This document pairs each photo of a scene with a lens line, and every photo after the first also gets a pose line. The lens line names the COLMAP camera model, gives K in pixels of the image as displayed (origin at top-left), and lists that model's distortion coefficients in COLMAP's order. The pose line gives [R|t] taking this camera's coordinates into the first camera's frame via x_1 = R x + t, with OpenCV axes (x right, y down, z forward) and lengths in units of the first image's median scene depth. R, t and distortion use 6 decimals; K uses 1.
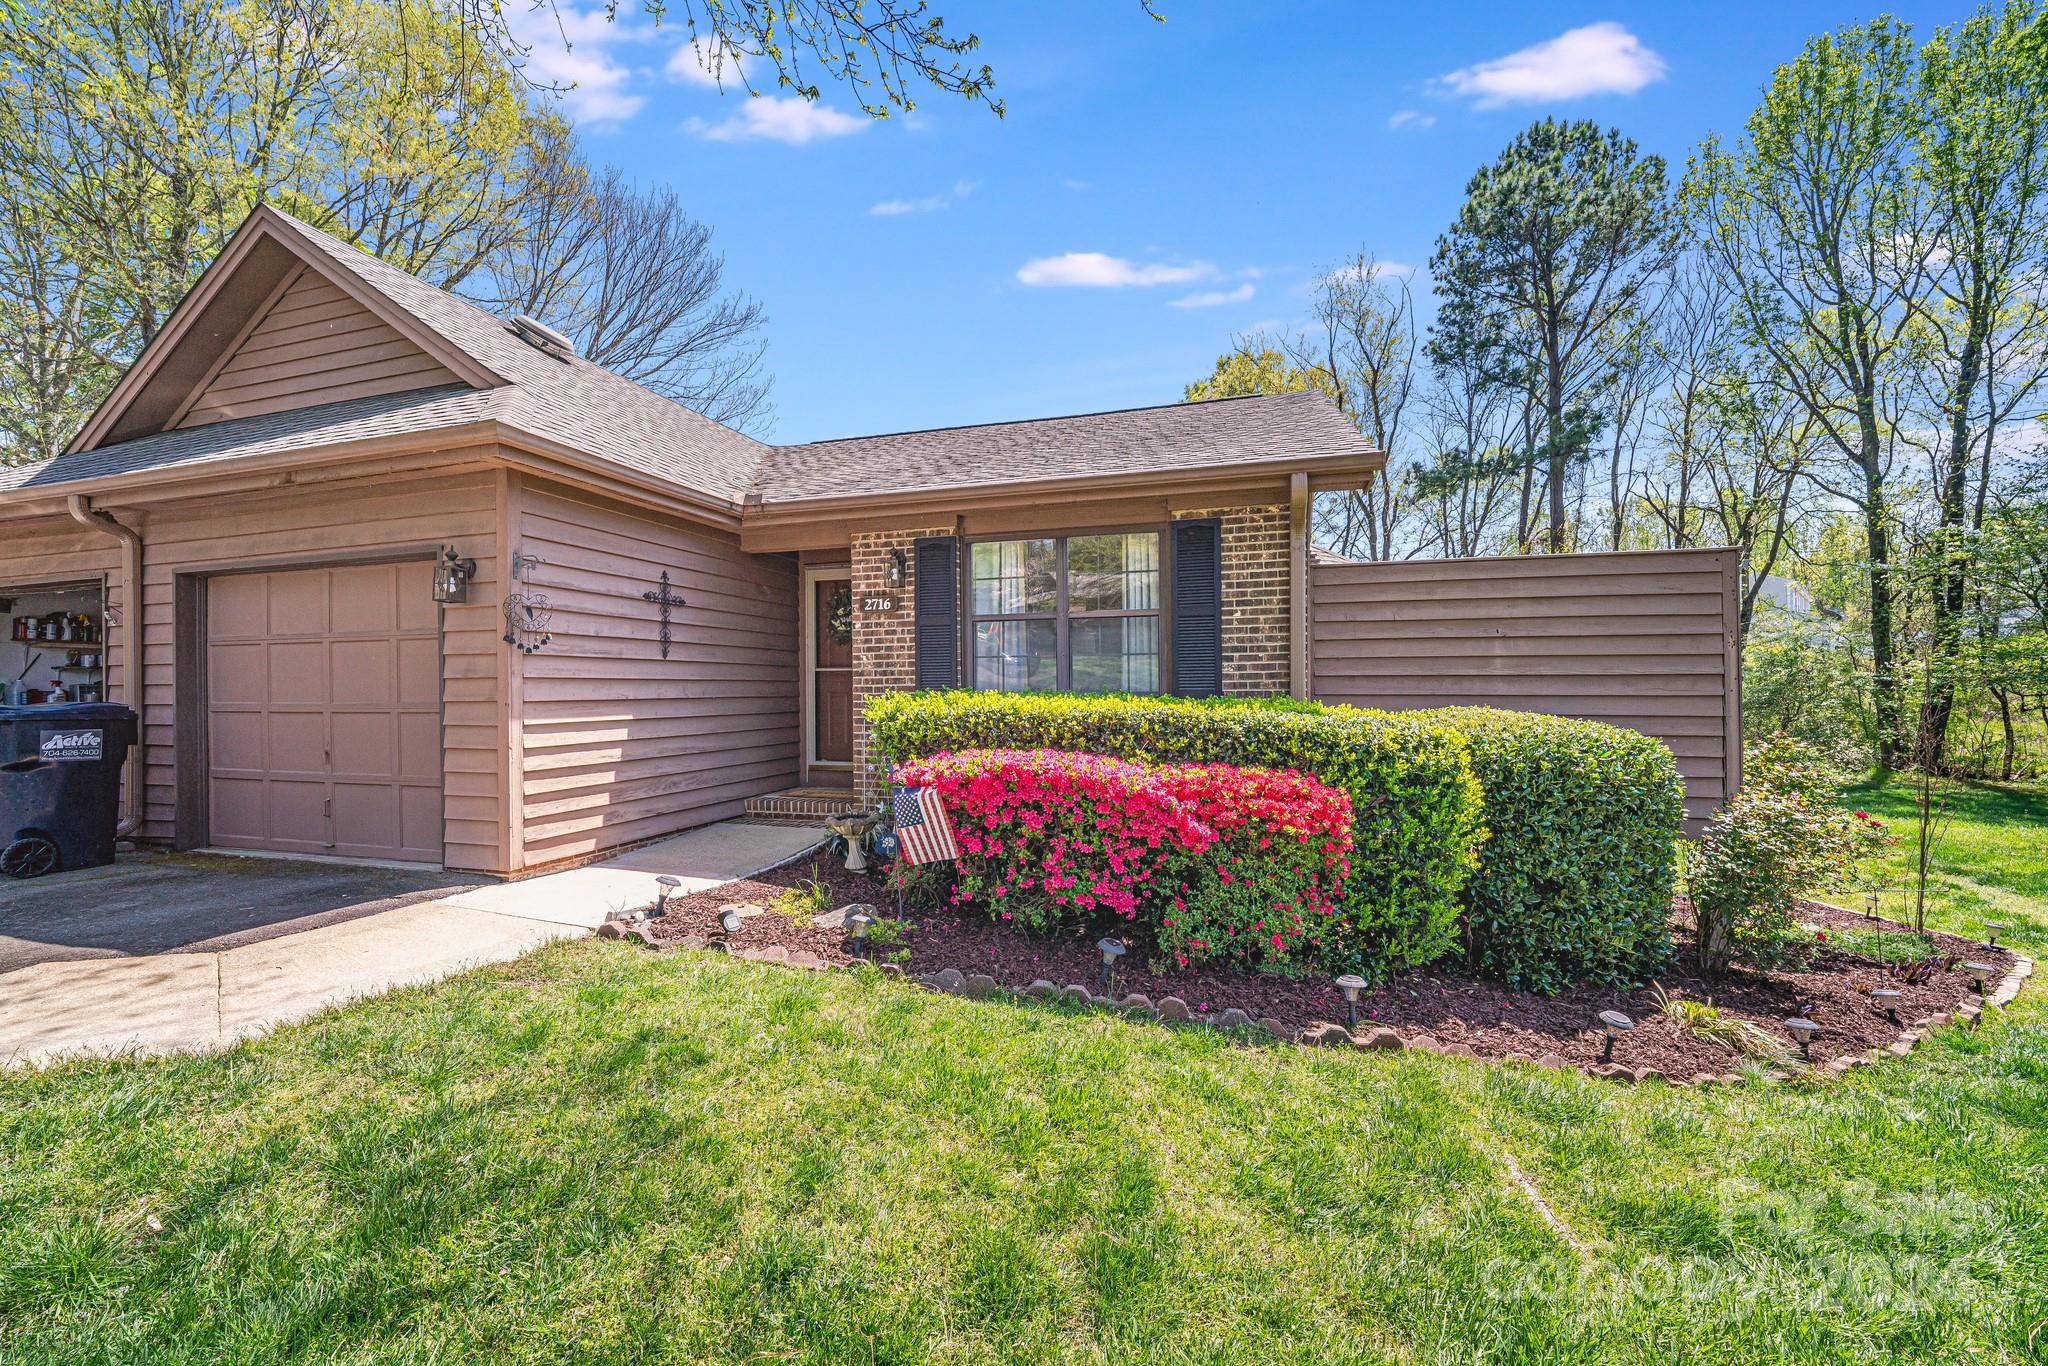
lens RADIAL K [[841.6, 0, 1019.3], [0, 841.6, 681.2], [0, 0, 1]] dist [-0.008904, 0.000025]
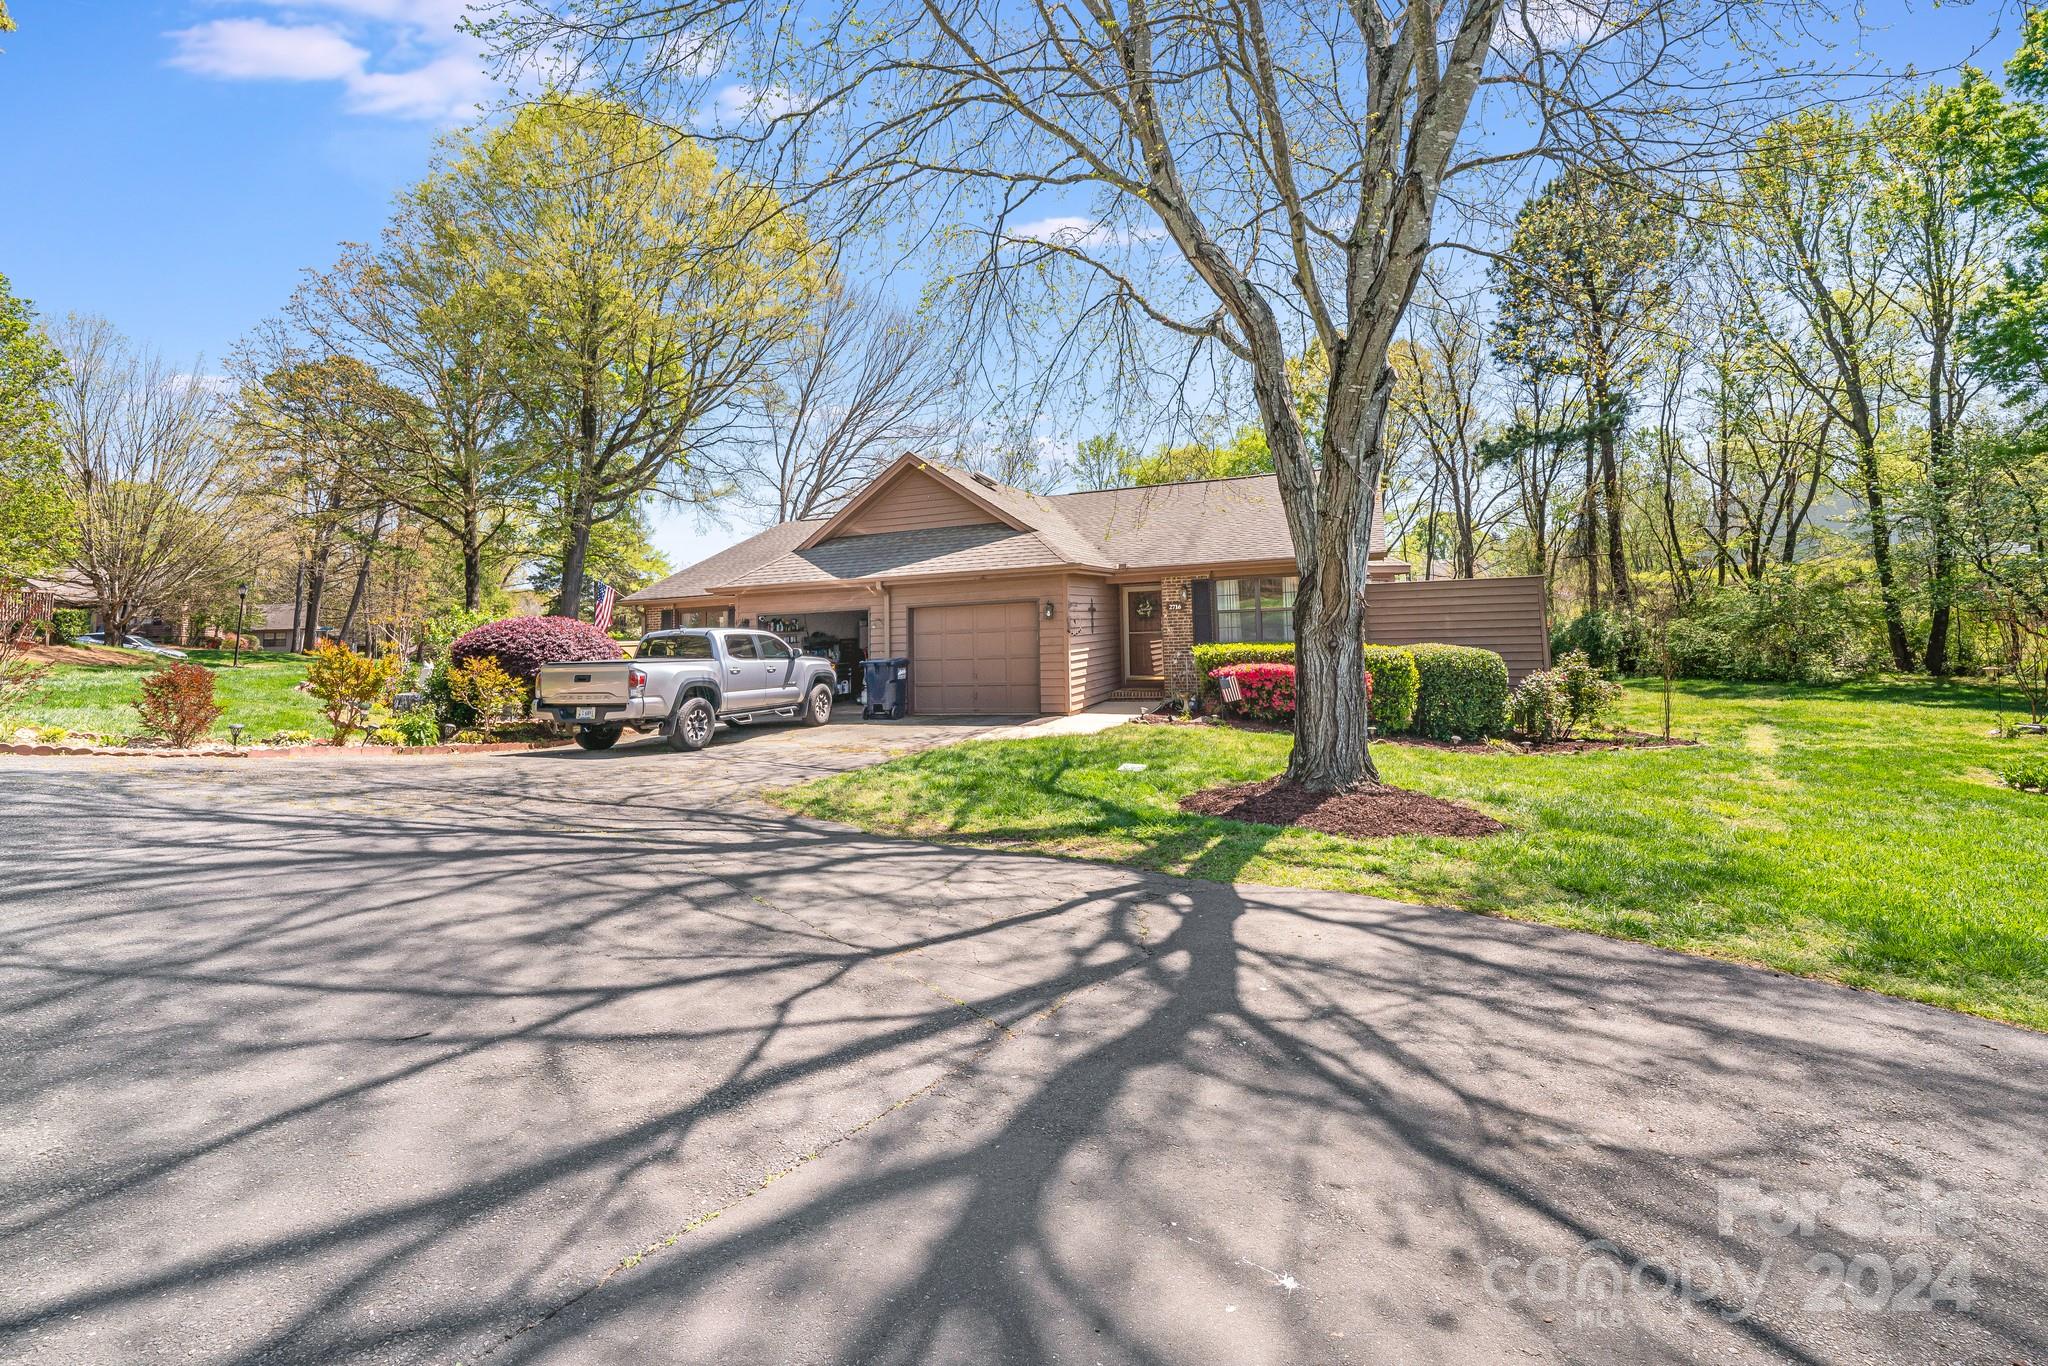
lens RADIAL K [[808.5, 0, 994.6], [0, 808.5, 605.0], [0, 0, 1]] dist [-0.000820, -0.000020]
pose [[0.987209, -0.040288, -0.154256, -0.361926], [0.038084, 0.999126, -0.017218, -0.087380], [0.154815, 0.011123, 0.987881, -1.528402]]
